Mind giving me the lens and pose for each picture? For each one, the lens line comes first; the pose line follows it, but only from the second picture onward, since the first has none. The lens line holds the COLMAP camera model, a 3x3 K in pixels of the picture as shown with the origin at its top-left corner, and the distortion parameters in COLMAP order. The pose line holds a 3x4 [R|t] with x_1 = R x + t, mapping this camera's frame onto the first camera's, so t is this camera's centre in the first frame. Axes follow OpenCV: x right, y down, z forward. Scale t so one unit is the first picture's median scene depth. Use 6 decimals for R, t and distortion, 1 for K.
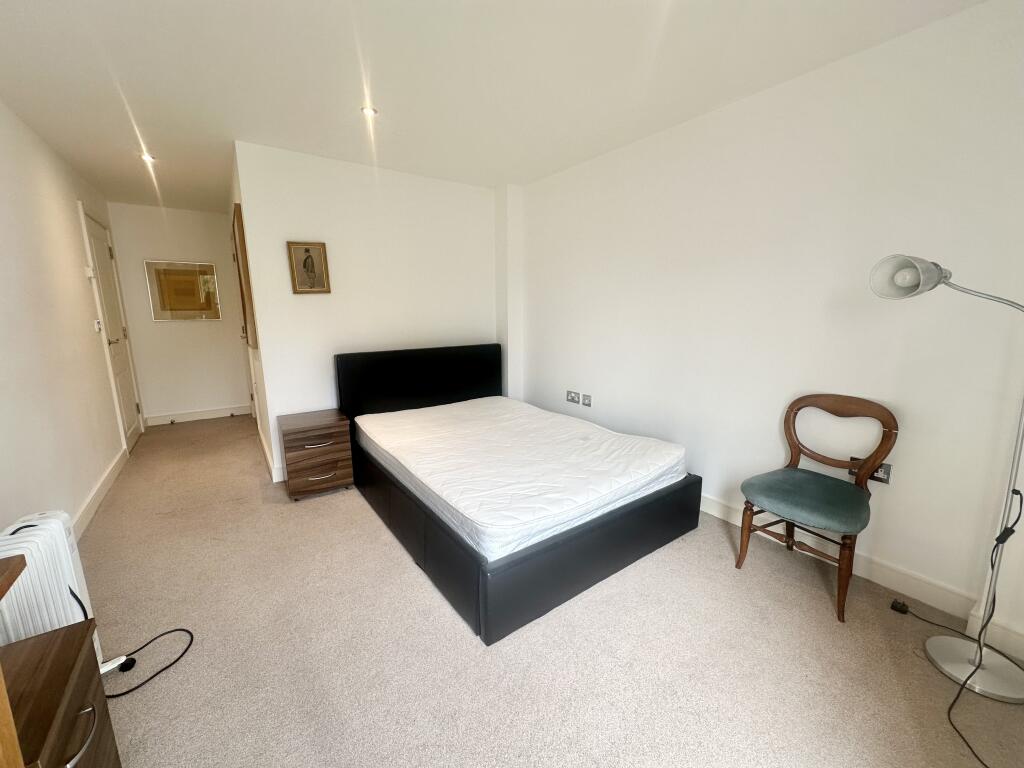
lens RADIAL K [[410.0, 0, 509.2], [0, 410.0, 384.1], [0, 0, 1]] dist [-0.004306, 0.000098]
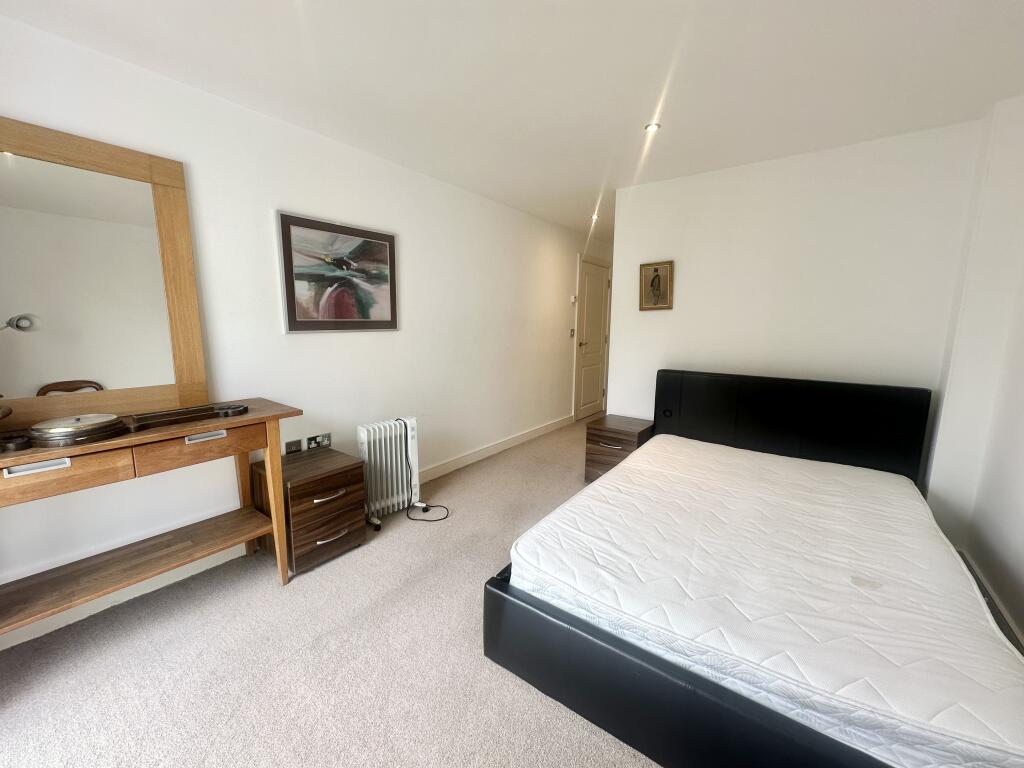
lens RADIAL K [[410.0, 0, 509.2], [0, 410.0, 384.1], [0, 0, 1]] dist [-0.004306, 0.000098]
pose [[0.302533, 0.152130, -0.940920, 0.457899], [-0.184702, 0.977825, 0.098710, -0.072883], [0.935072, 0.143927, 0.323923, 0.350521]]
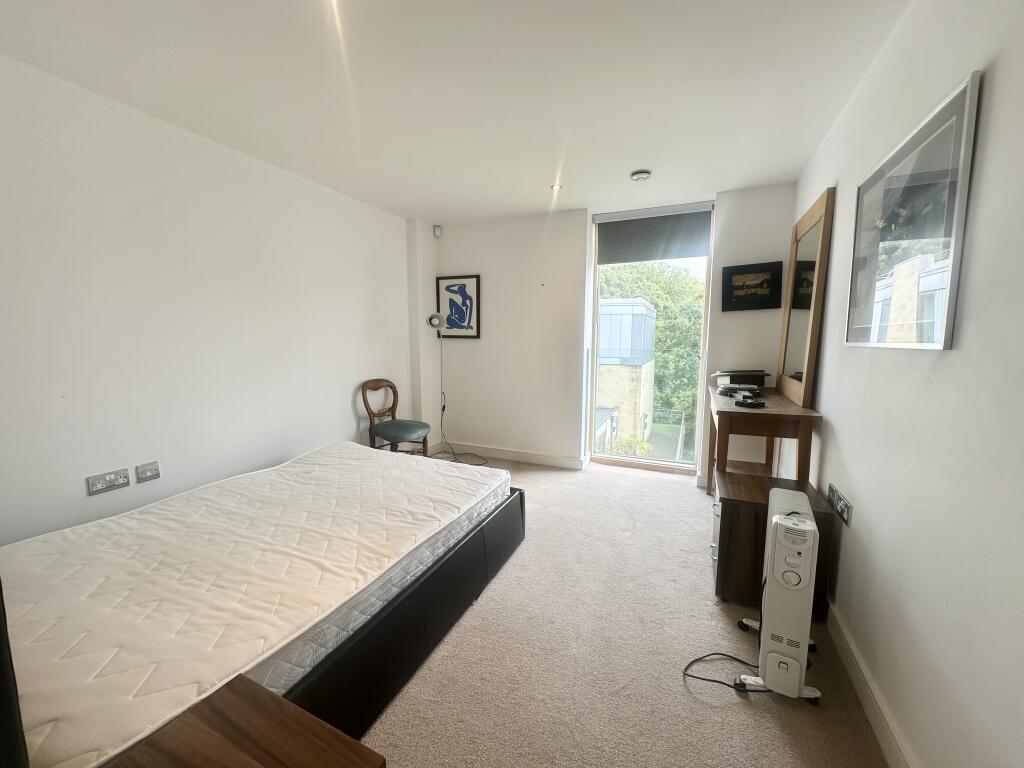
lens RADIAL K [[410.0, 0, 509.2], [0, 410.0, 384.1], [0, 0, 1]] dist [-0.004306, 0.000098]
pose [[-0.494278, -0.096545, 0.863926, -0.745817], [0.164470, 0.965479, 0.201991, -0.153318], [-0.853604, 0.241930, -0.461336, 0.915061]]
